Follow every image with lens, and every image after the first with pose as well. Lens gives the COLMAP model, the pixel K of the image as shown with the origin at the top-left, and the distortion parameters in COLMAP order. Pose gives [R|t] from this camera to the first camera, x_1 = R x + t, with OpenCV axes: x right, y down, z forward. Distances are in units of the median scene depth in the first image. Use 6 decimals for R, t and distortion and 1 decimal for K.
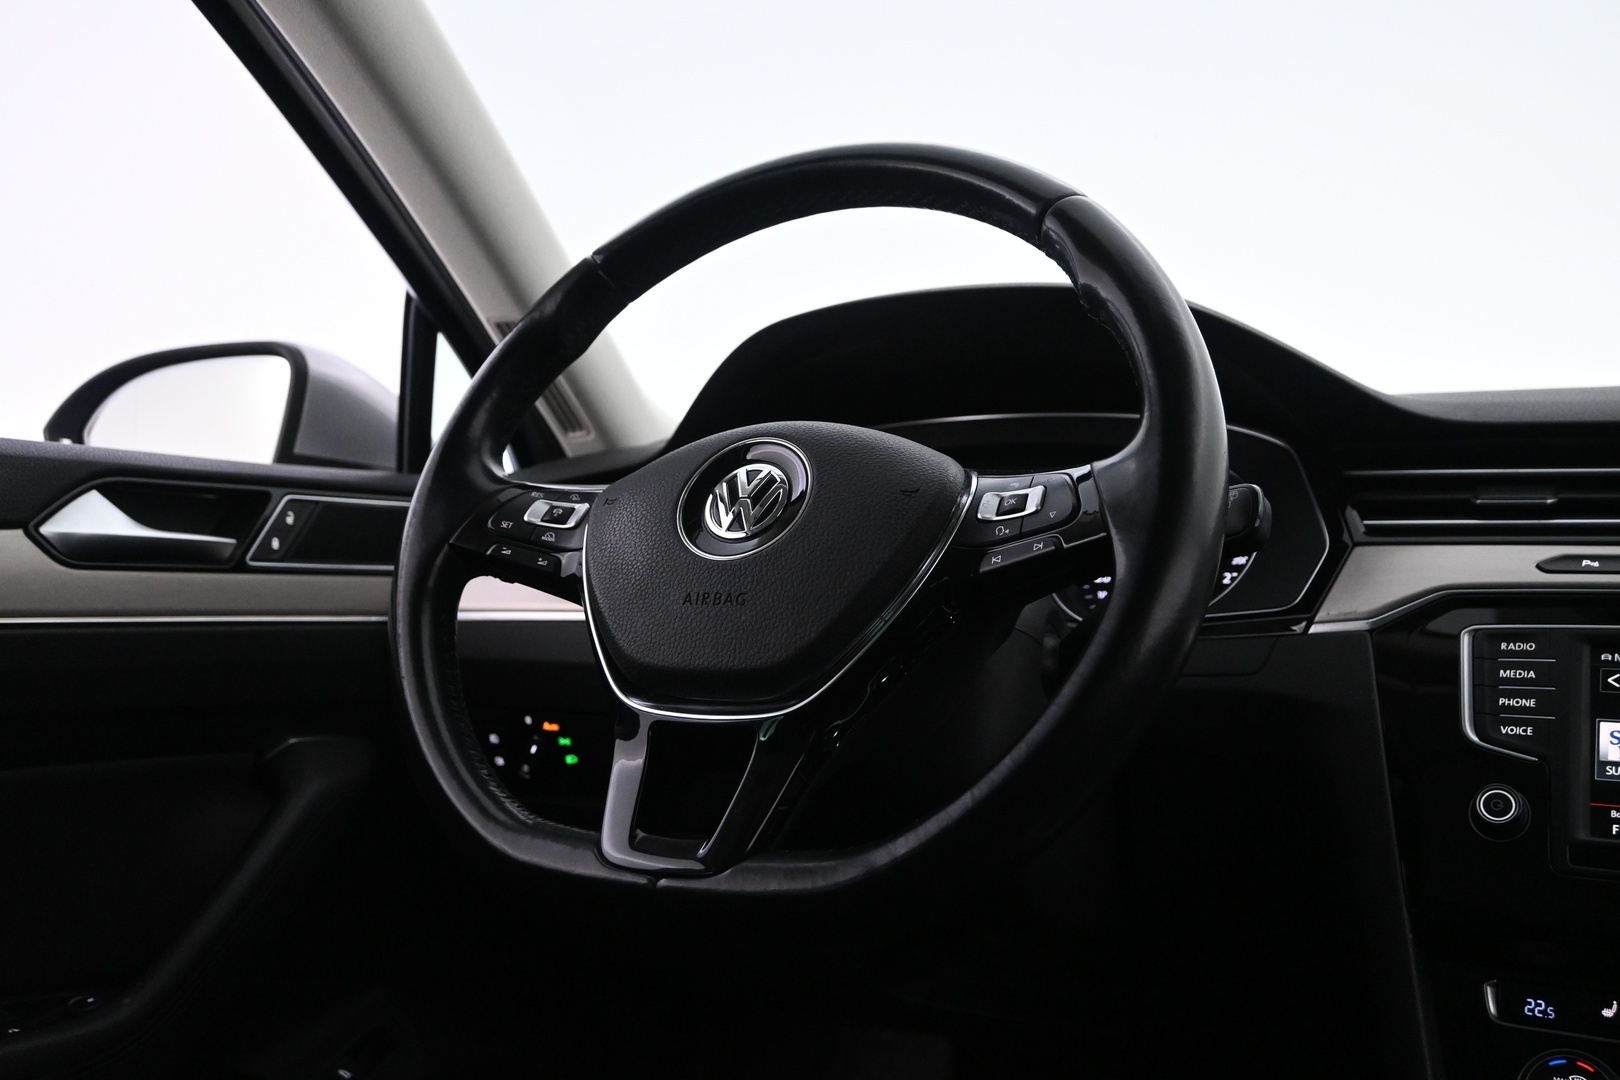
lens RADIAL K [[1485.2, 0, 814.7], [0, 1485.2, 532.2], [0, 0, 1]] dist [-0.005019, 0.000000]
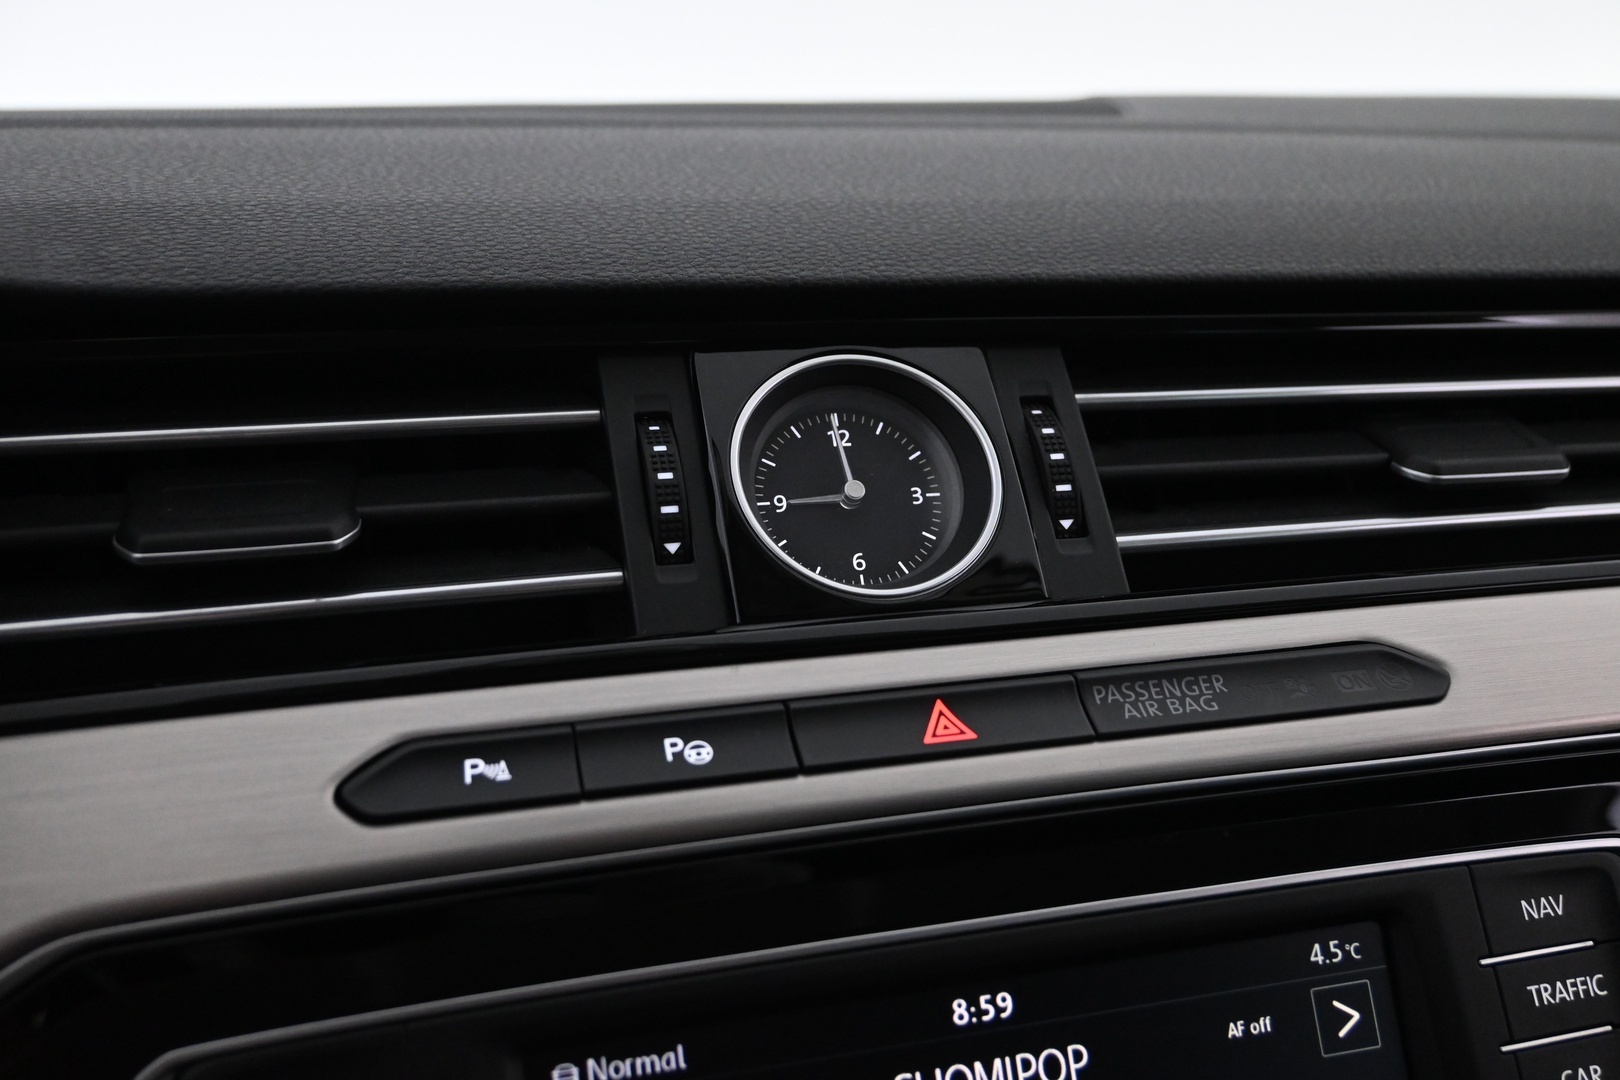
lens RADIAL K [[1612.0, 0, 811.7], [0, 1612.0, 544.8], [0, 0, 1]] dist [0.000053, 0.000000]
pose [[0.697857, -0.191810, 0.690076, 0.342907], [0.013299, 0.966778, 0.255273, -0.124394], [-0.716114, -0.168967, 0.677223, 0.731108]]
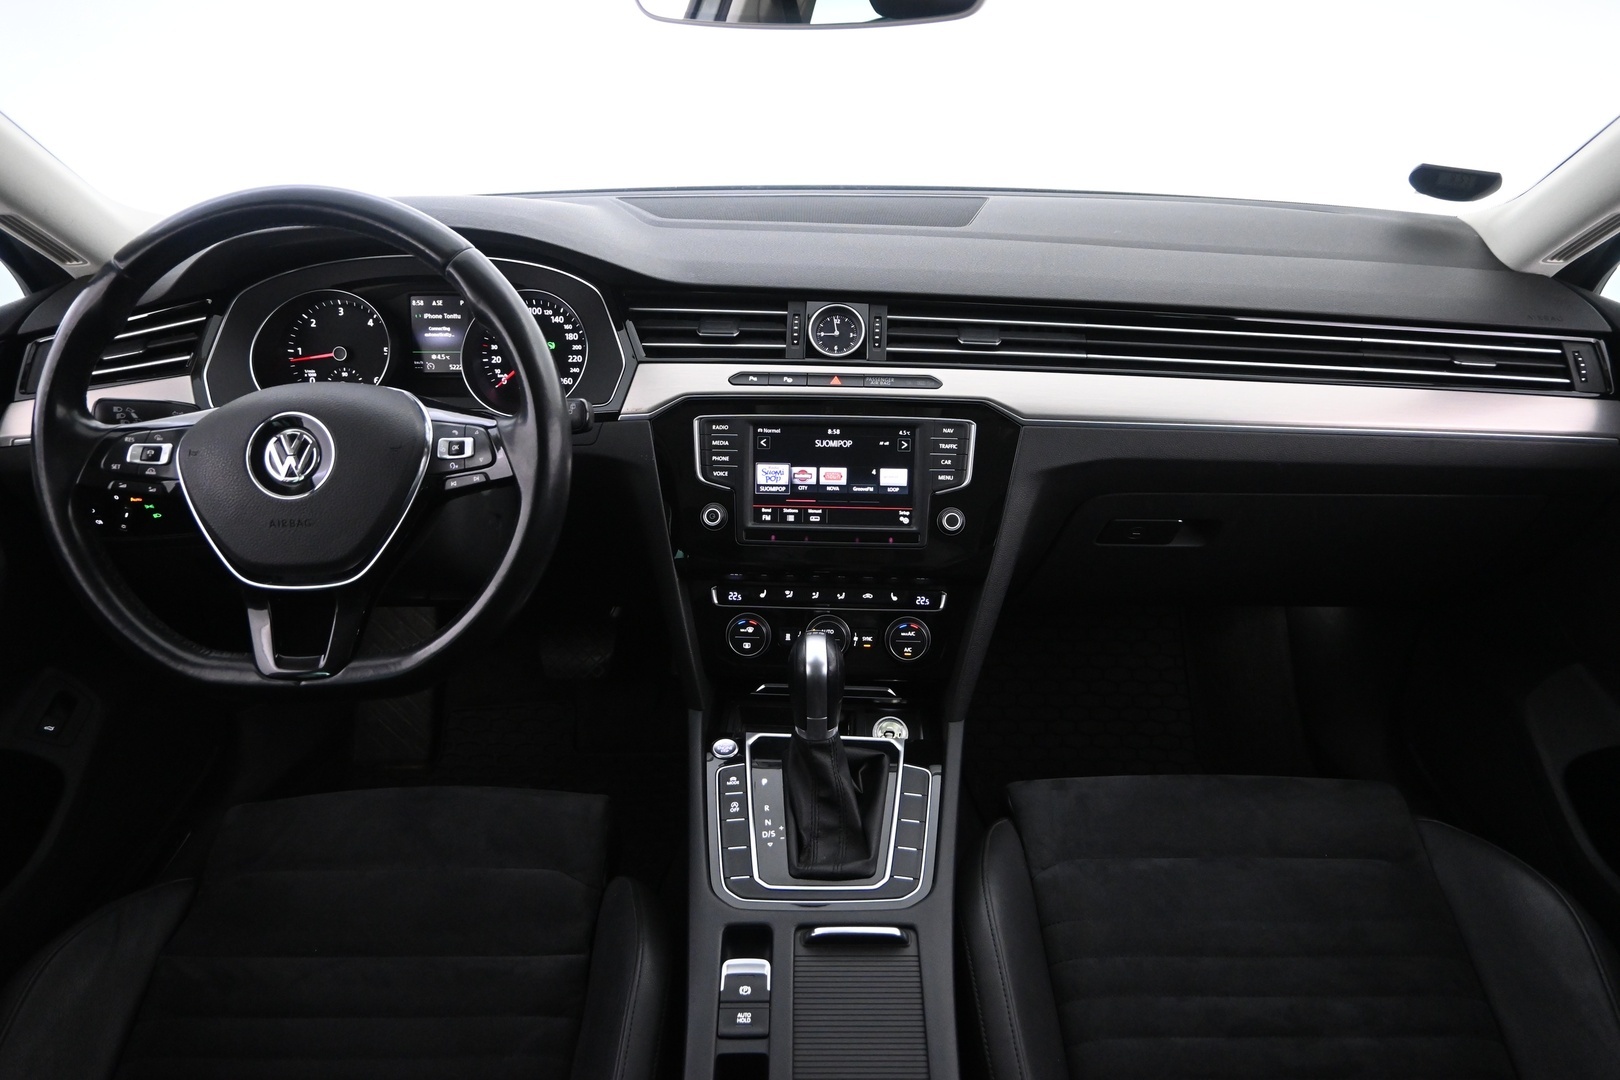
lens RADIAL K [[1111.1, 0, 815.4], [0, 1111.1, 535.8], [0, 0, 1]] dist [-0.001746, -0.002045]
pose [[0.886391, -0.217798, 0.408504, -0.050856], [0.003519, 0.885560, 0.464511, -0.492231], [-0.462924, -0.410301, 0.785719, -0.286699]]
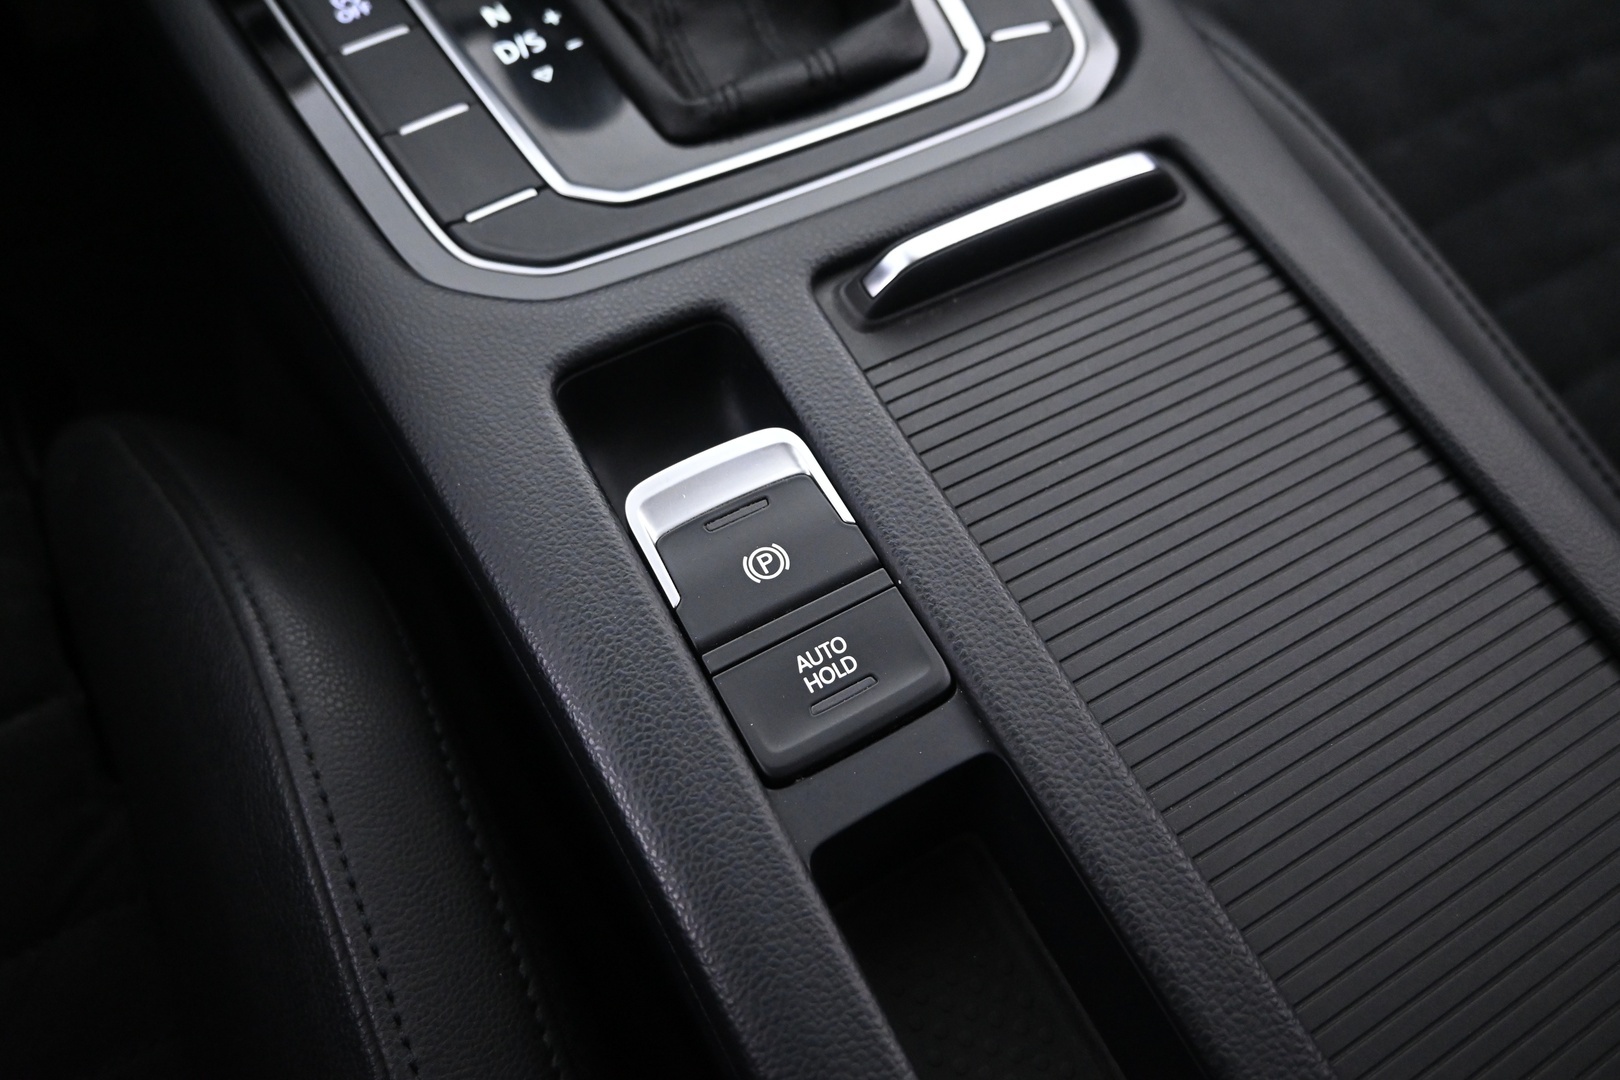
lens RADIAL K [[1111.1, 0, 809.4], [0, 1111.1, 552.1], [0, 0, 1]] dist [-0.001746, -0.002045]
pose [[0.543974, -0.685858, 0.483415, 0.135859], [0.005524, 0.579025, 0.815291, 0.269767], [-0.839084, -0.440827, 0.318763, 0.394937]]
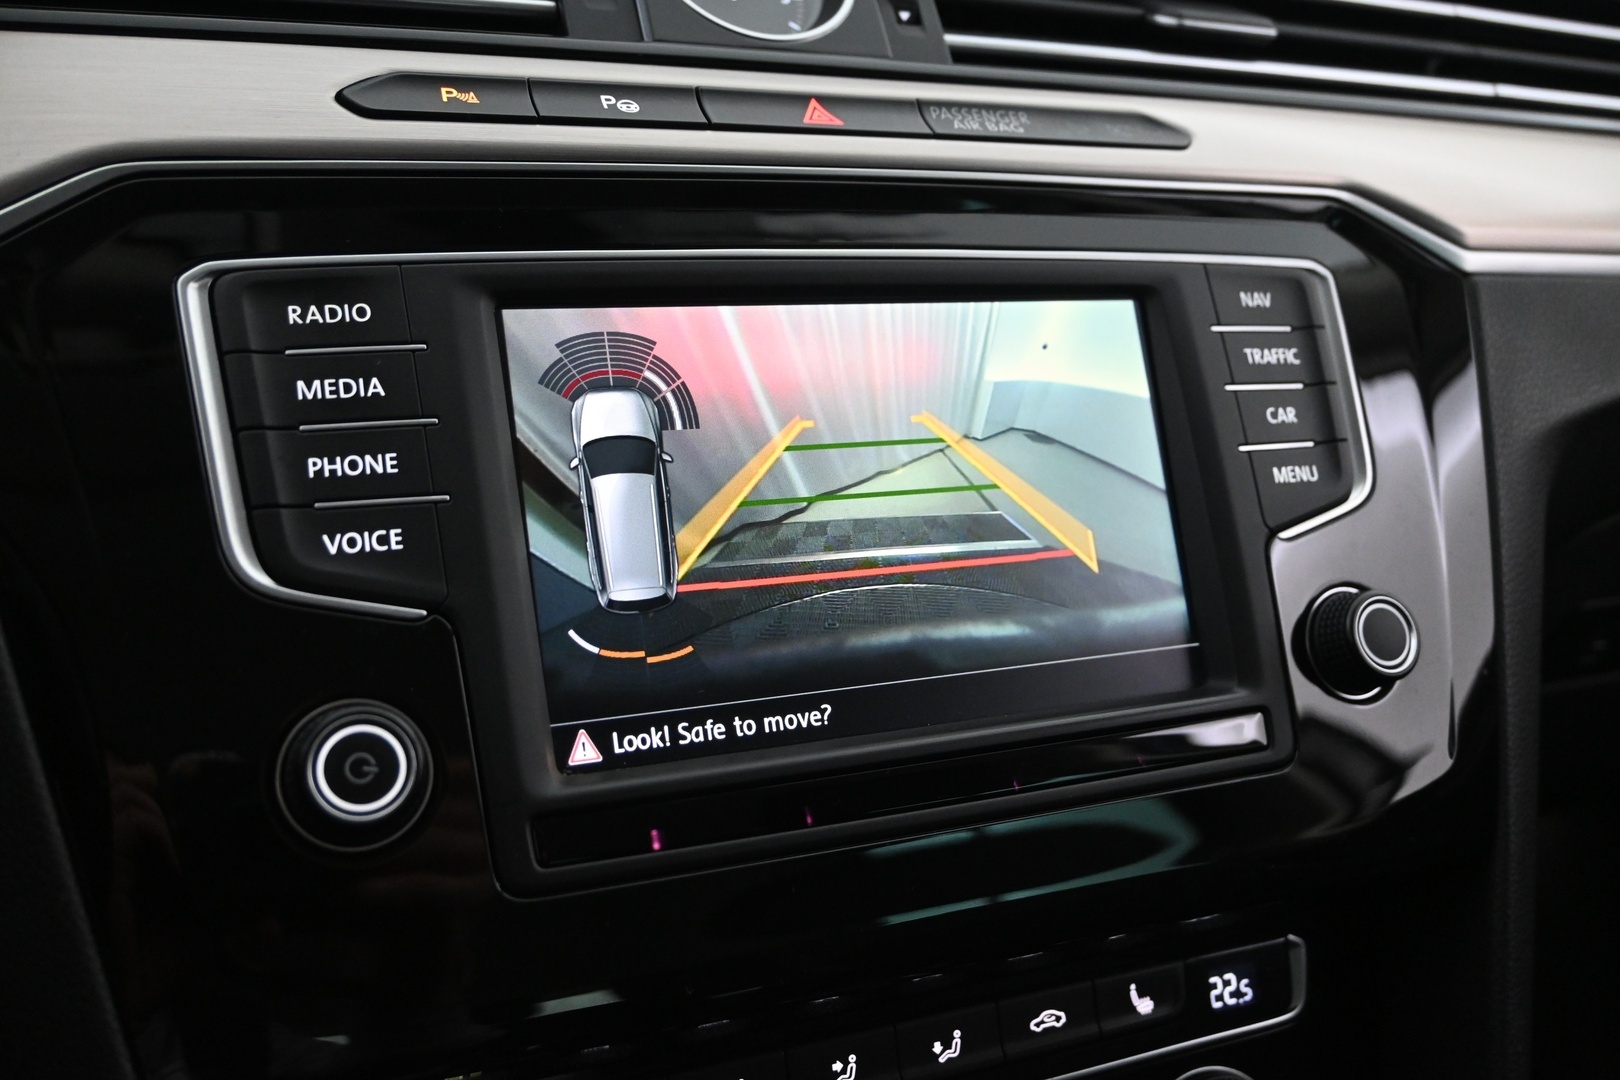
lens RADIAL K [[1485.2, 0, 812.6], [0, 1485.2, 538.6], [0, 0, 1]] dist [-0.005019, 0.000000]
pose [[0.583444, -0.202550, 0.786490, 0.236704], [-0.044923, 0.958870, 0.280270, 0.019666], [-0.810910, -0.198853, 0.550347, 0.688130]]
